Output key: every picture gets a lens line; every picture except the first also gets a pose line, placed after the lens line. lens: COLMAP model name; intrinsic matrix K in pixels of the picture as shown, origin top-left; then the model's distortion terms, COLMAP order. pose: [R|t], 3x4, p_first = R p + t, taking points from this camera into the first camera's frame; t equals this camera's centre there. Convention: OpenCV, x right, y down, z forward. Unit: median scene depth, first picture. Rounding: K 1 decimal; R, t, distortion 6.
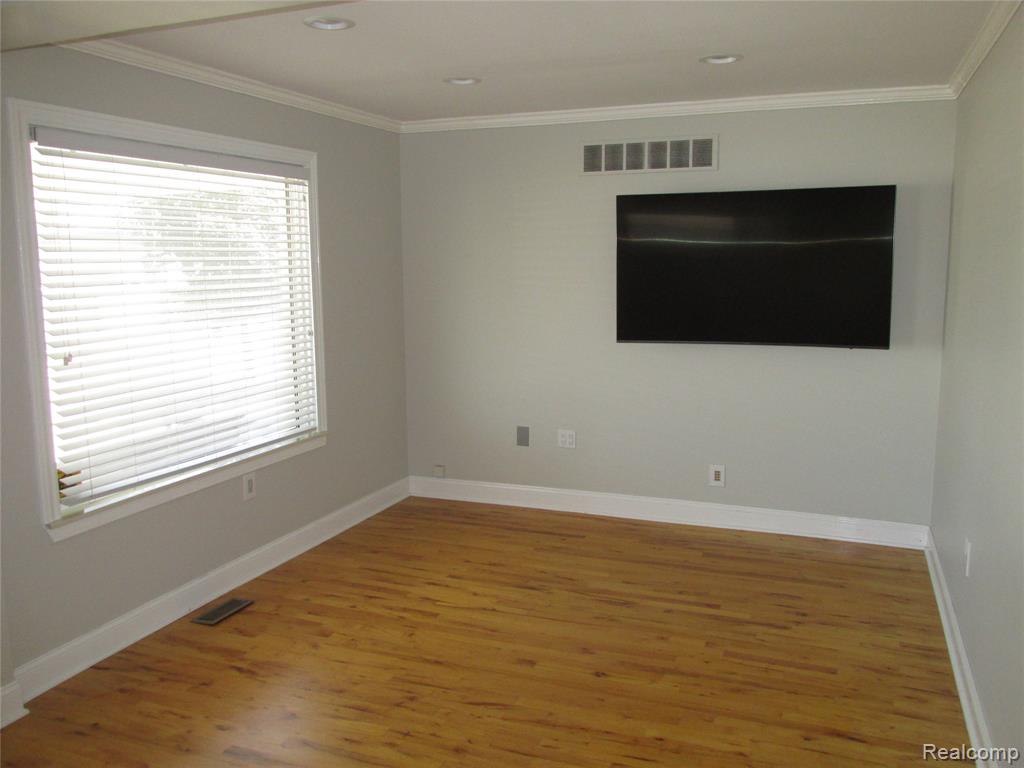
lens RADIAL K [[852.2, 0, 515.8], [0, 852.2, 376.9], [0, 0, 1]] dist [-0.026816, 0.000240]
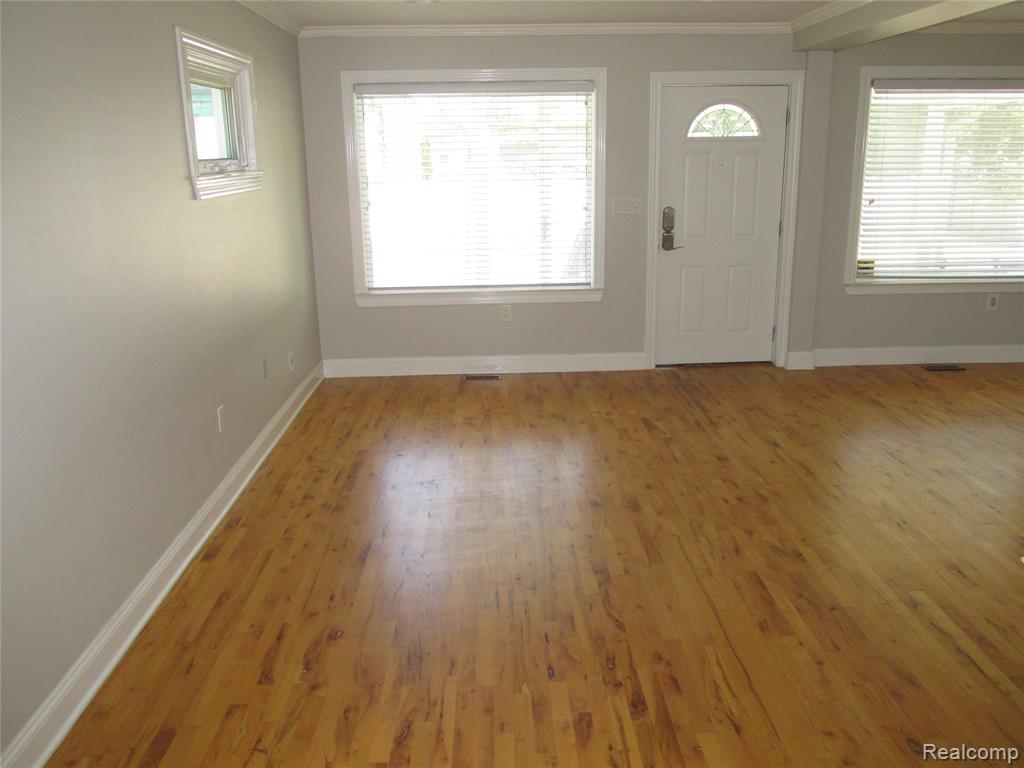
lens RADIAL K [[852.2, 0, 512.2], [0, 852.2, 381.1], [0, 0, 1]] dist [-0.026816, 0.000240]
pose [[0.403835, 0.249892, -0.880041, 0.942020], [-0.117038, 0.968177, 0.221213, 0.044028], [0.907315, 0.013664, 0.420230, -0.550830]]
